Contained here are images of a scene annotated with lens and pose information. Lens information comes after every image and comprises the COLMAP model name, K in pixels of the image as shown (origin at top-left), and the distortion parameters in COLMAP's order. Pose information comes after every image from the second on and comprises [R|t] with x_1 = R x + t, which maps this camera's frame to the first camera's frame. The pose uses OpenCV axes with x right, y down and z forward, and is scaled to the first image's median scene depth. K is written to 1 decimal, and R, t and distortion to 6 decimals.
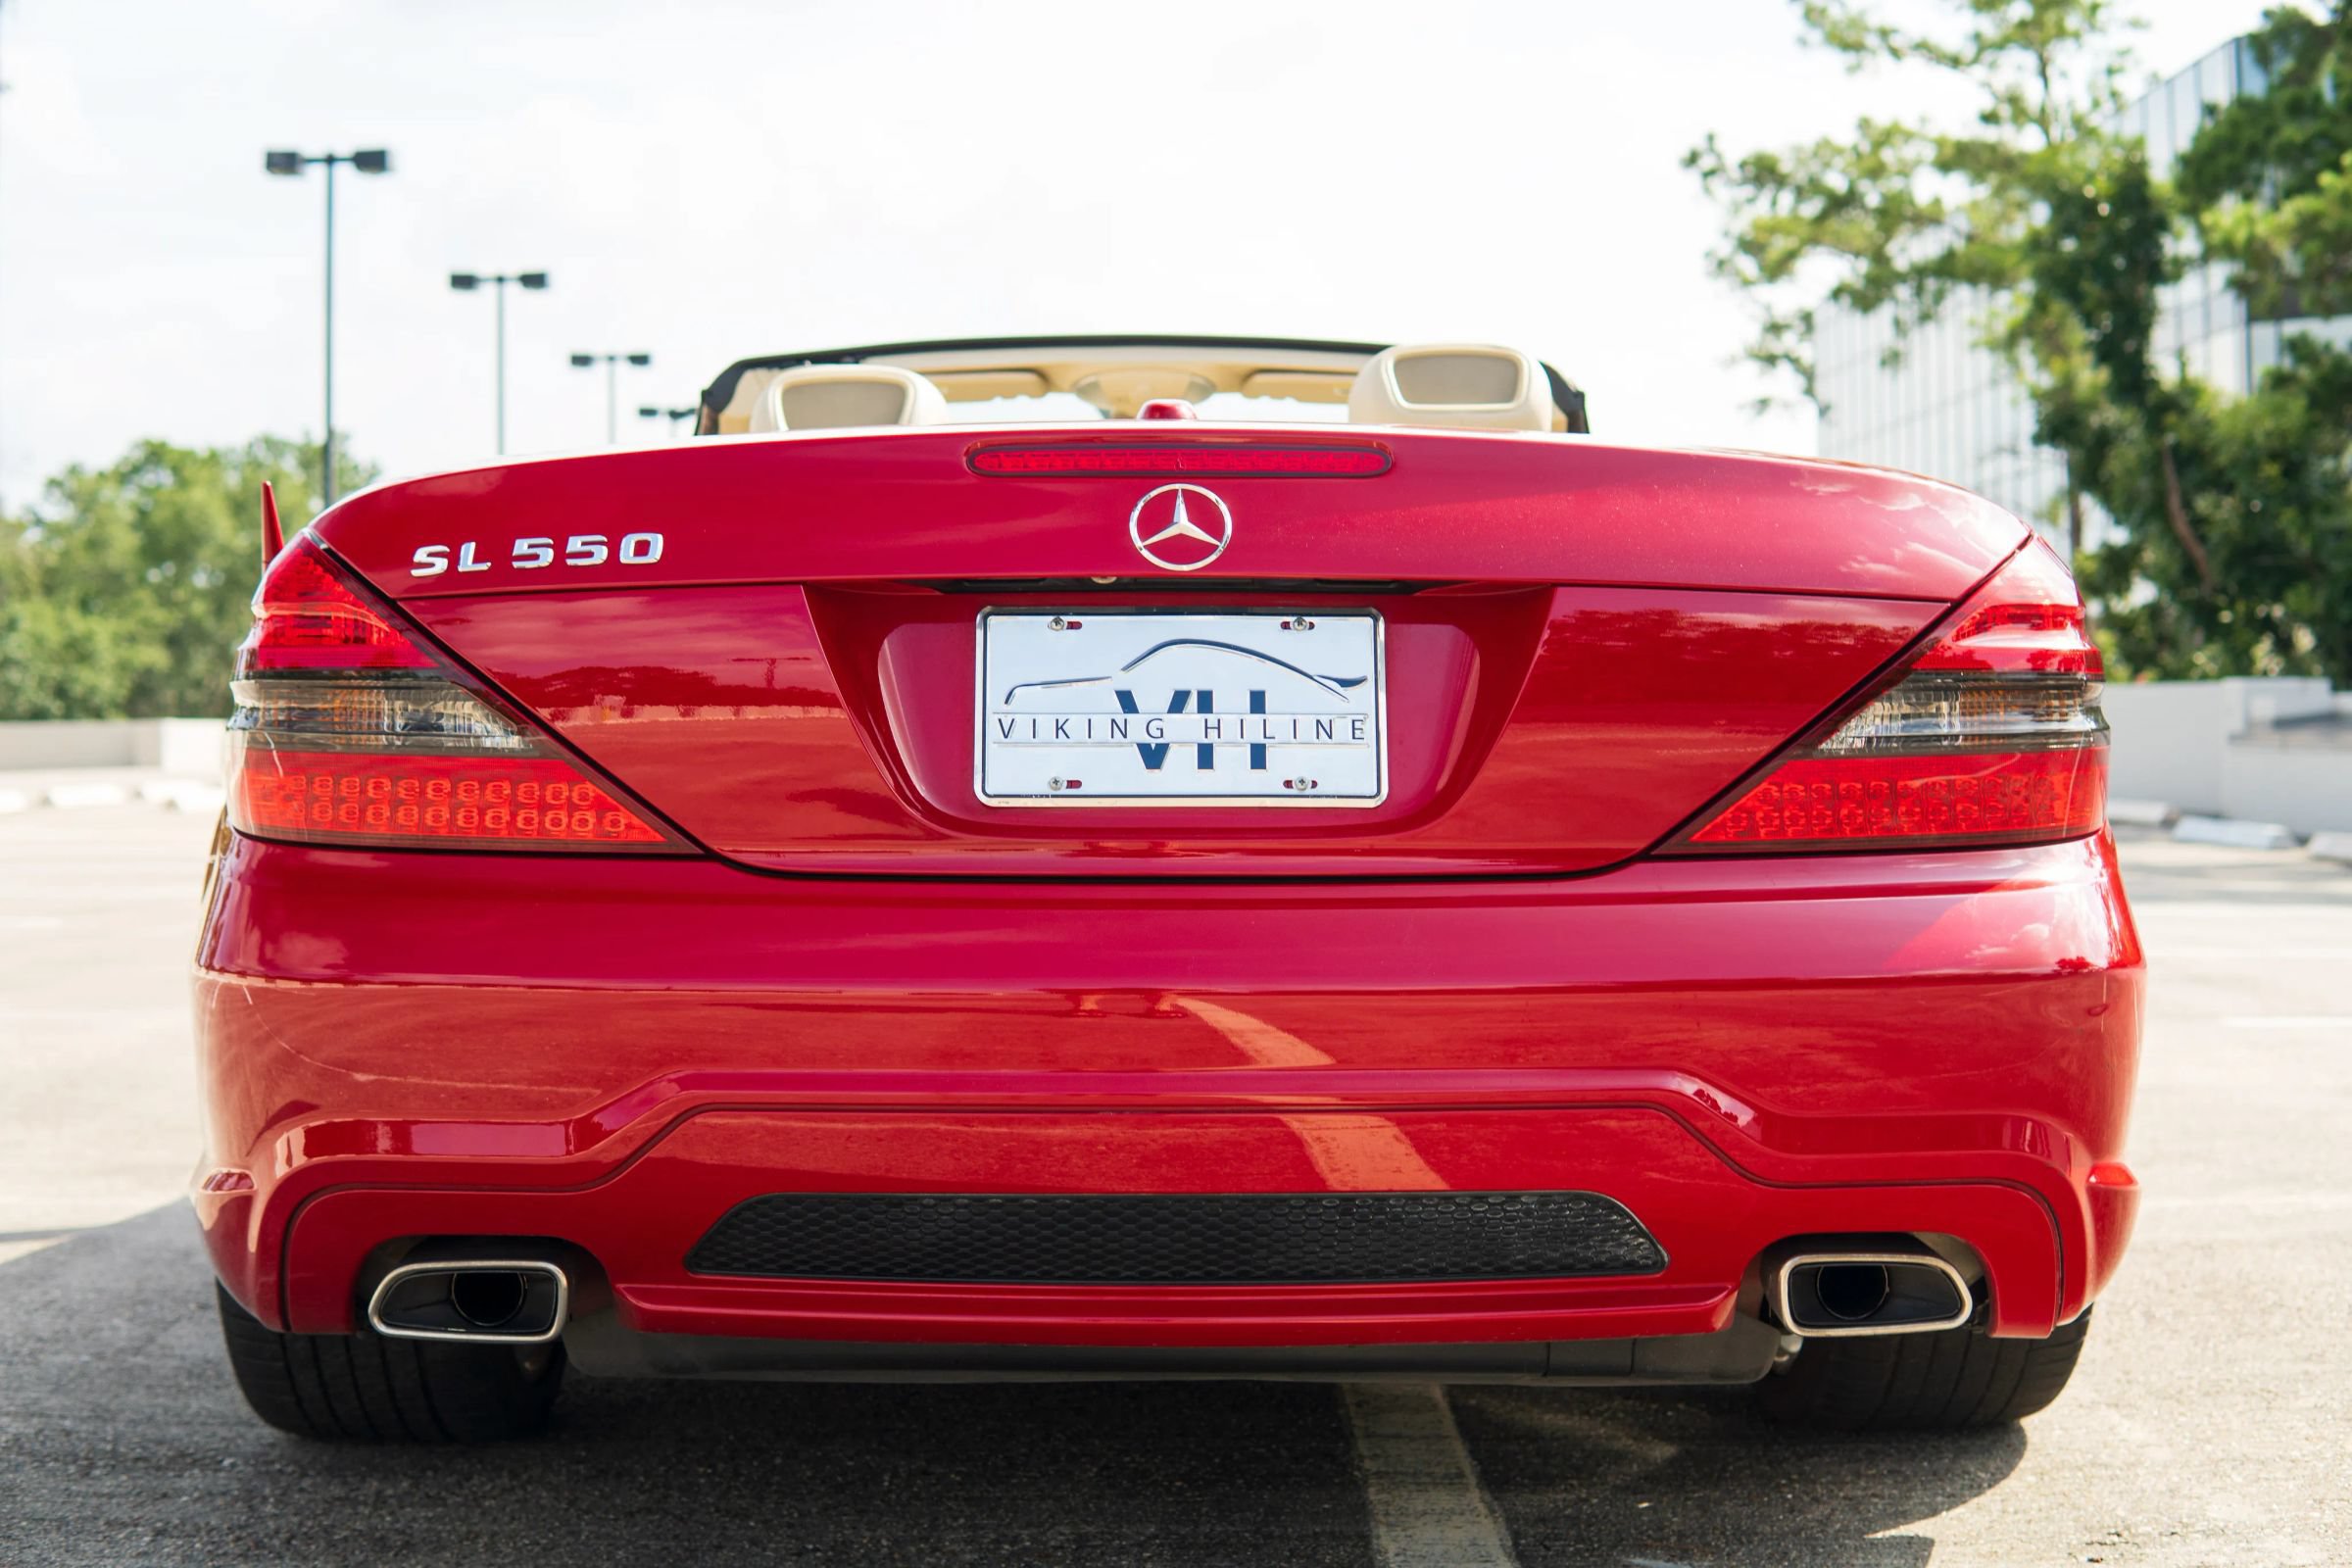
lens RADIAL K [[3156.8, 0, 1180.6], [0, 3156.8, 788.4], [0, 0, 1]] dist [-0.170964, -0.214417]
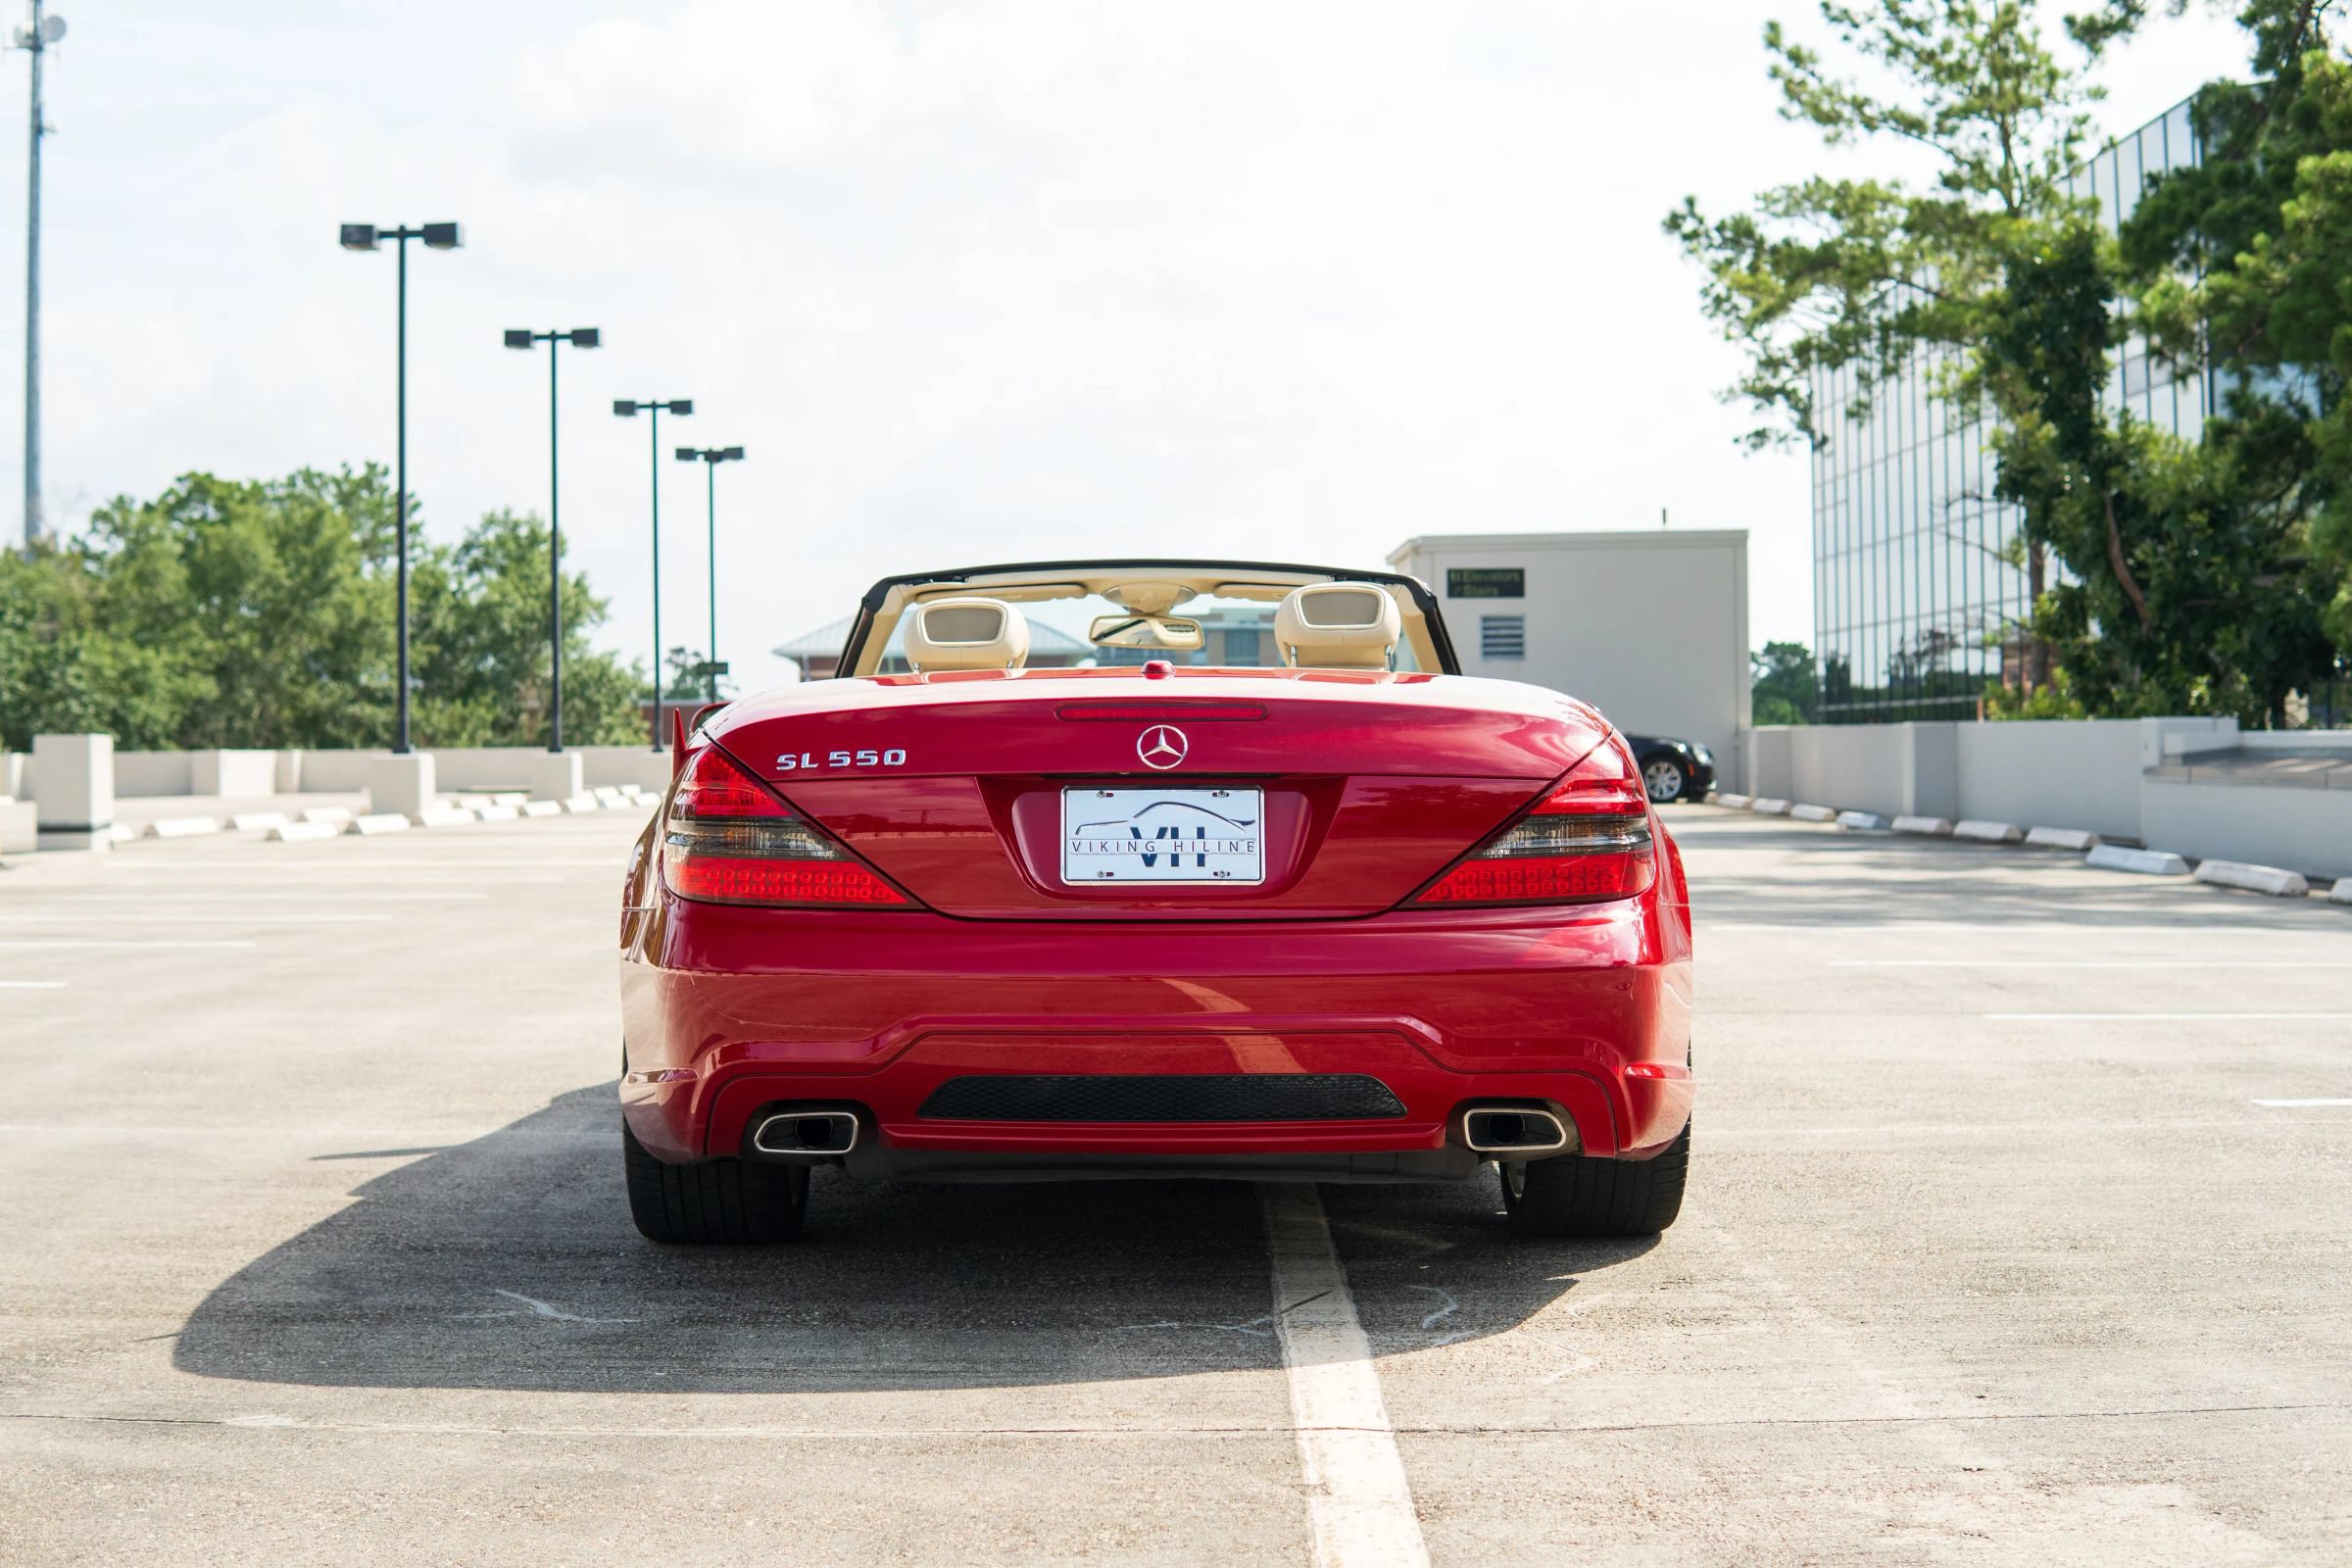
lens RADIAL K [[3146.7, 0, 1178.4], [0, 3146.7, 787.2], [0, 0, 1]] dist [-0.173425, -0.170633]
pose [[0.999976, -0.002615, -0.006470, 0.019324], [0.002573, 0.999976, -0.006510, -0.036470], [0.006487, 0.006493, 0.999958, -0.846709]]
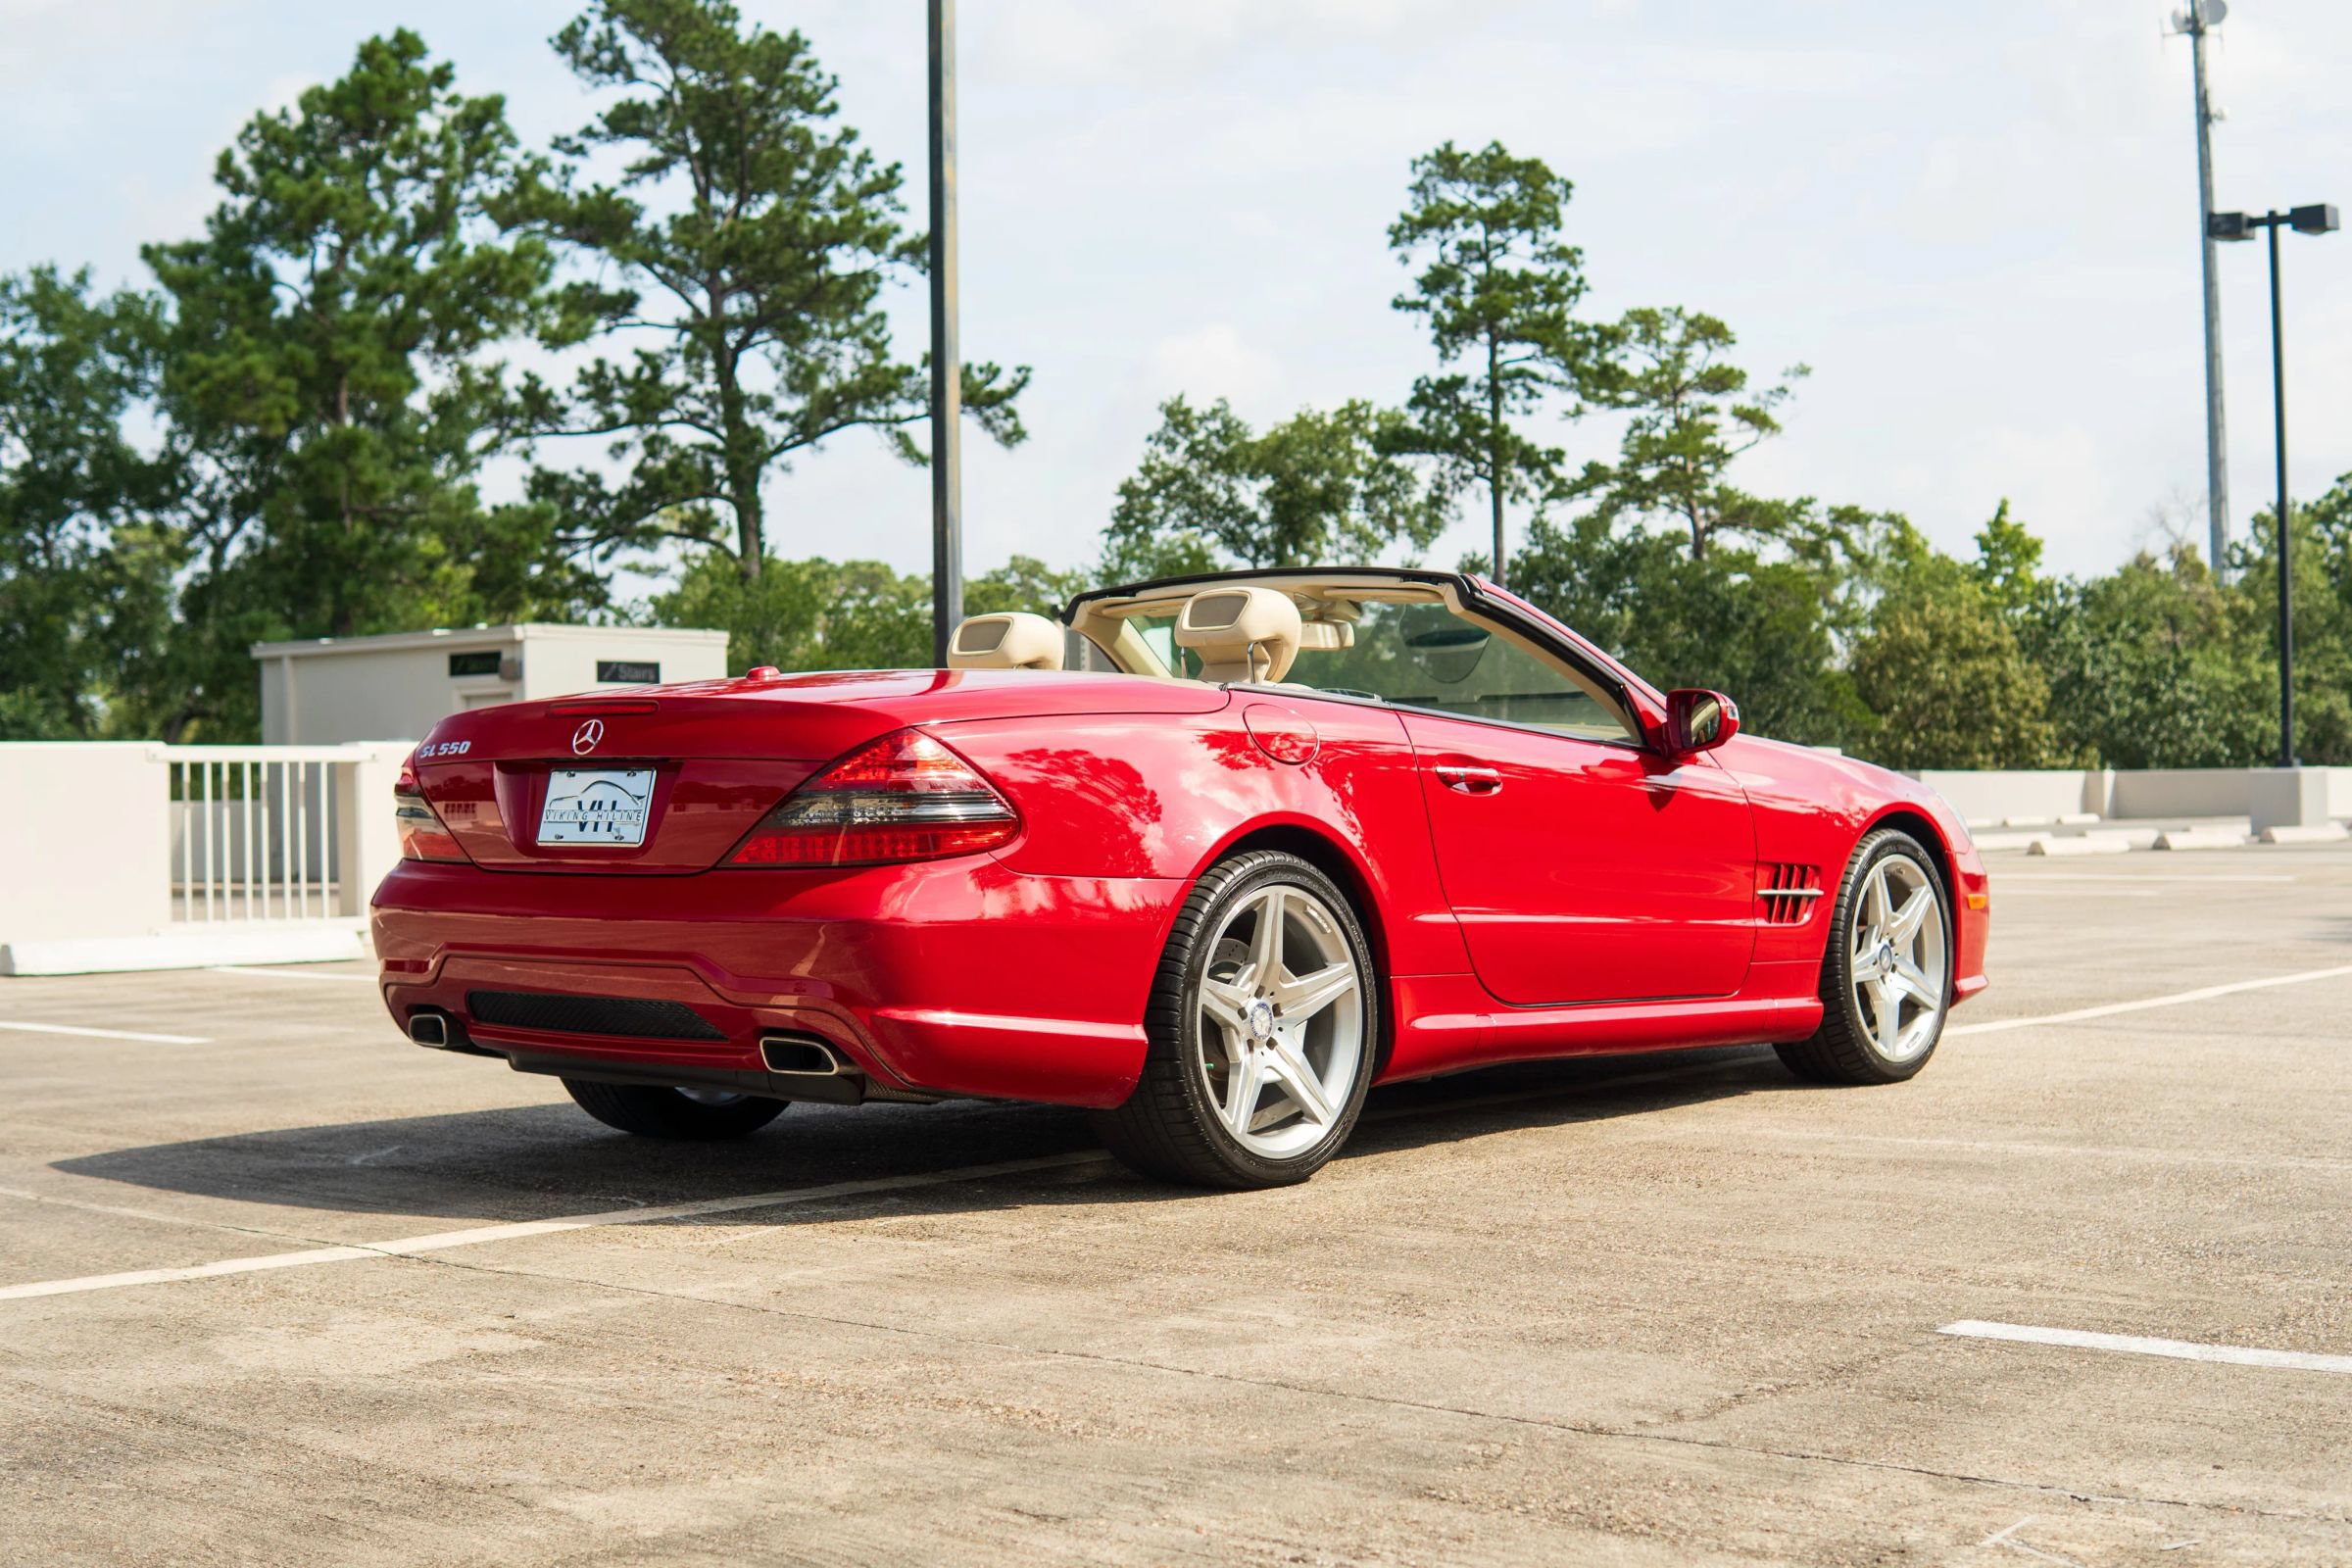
lens RADIAL K [[3373.0, 0, 1183.7], [0, 3373.0, 831.3], [0, 0, 1]] dist [-0.188805, -0.158045]
pose [[0.757620, 0.004633, -0.652680, 1.779011], [-0.005167, 0.999986, 0.001100, -0.009796], [0.652676, 0.002539, 0.757633, -0.620539]]
